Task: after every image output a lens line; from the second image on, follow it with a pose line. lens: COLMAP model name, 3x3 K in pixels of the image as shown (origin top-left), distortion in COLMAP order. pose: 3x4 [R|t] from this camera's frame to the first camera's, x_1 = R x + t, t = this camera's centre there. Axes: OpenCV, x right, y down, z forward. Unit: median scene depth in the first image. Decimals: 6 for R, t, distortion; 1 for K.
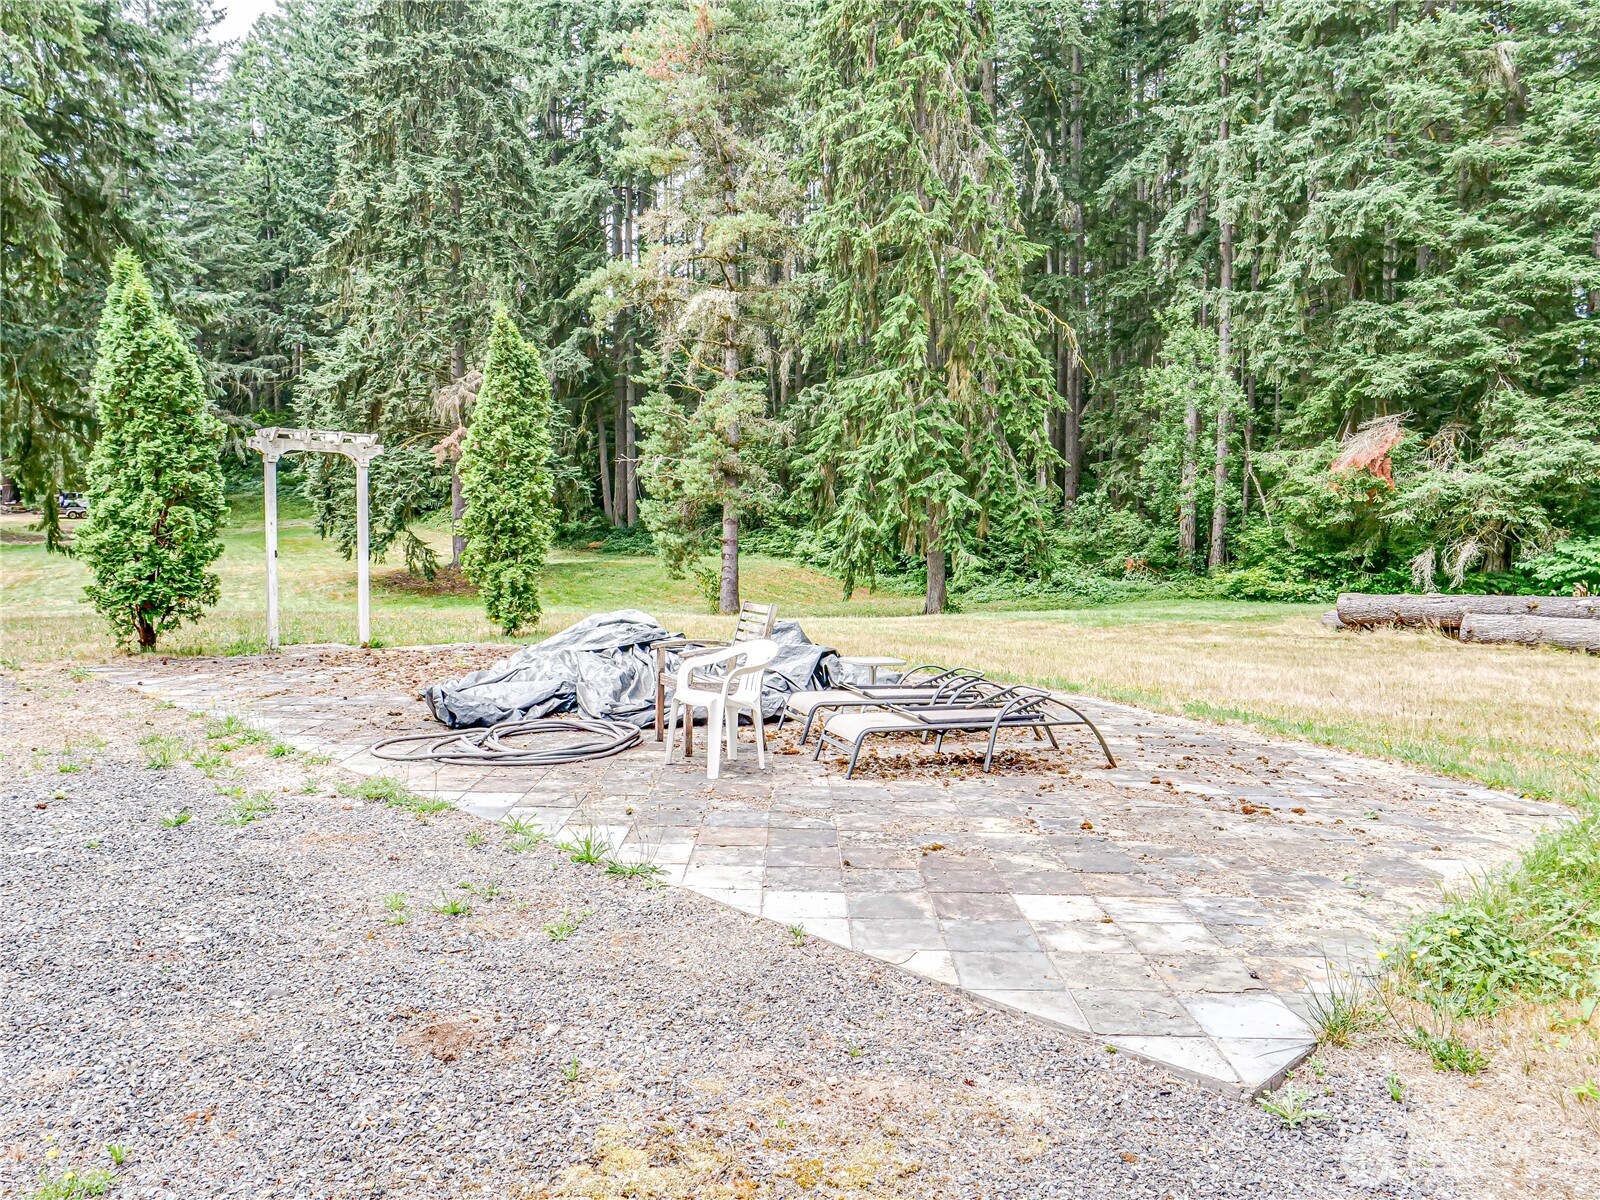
lens RADIAL K [[1165.9, 0, 800.2], [0, 1165.9, 596.4], [0, 0, 1]] dist [-0.053071, 0.013955]
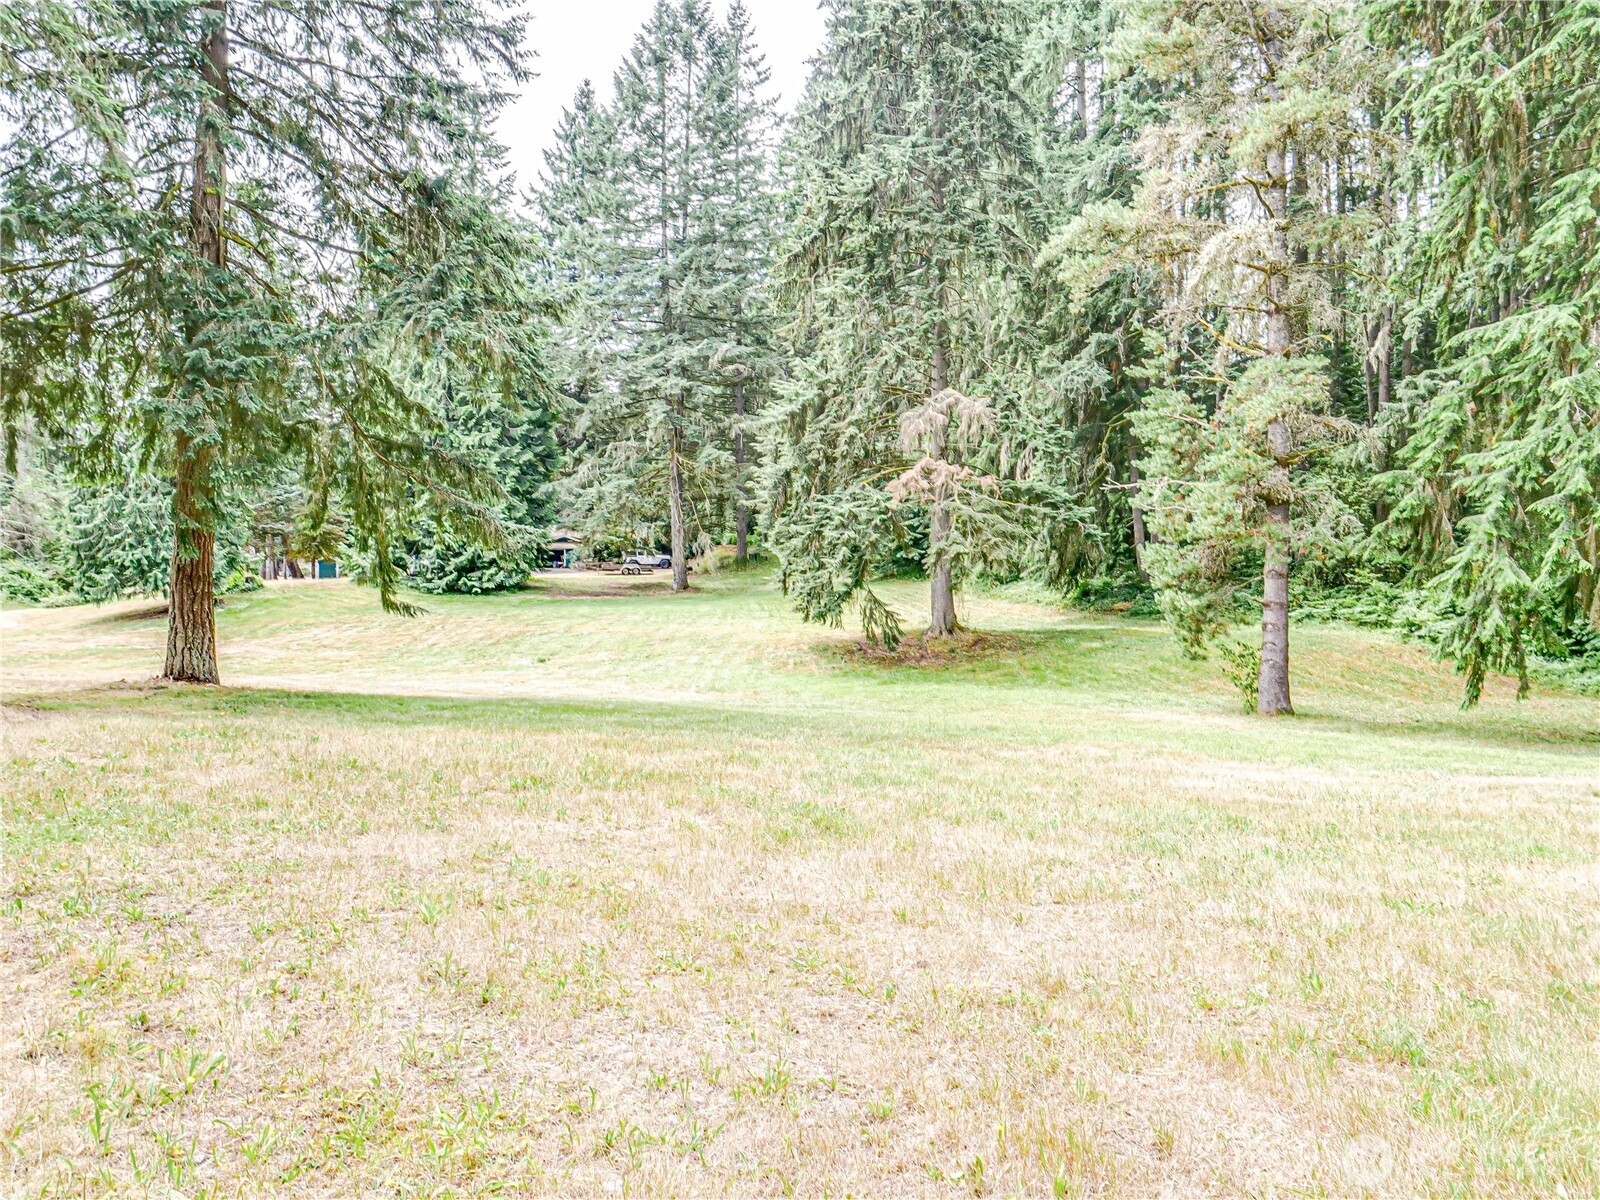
lens RADIAL K [[1165.9, 0, 797.1], [0, 1165.9, 594.6], [0, 0, 1]] dist [-0.053071, 0.013955]
pose [[0.874993, 0.003154, -0.484126, 0.019724], [-0.028313, 0.998601, -0.044666, -0.015992], [0.483307, 0.052790, 0.873858, 0.296273]]
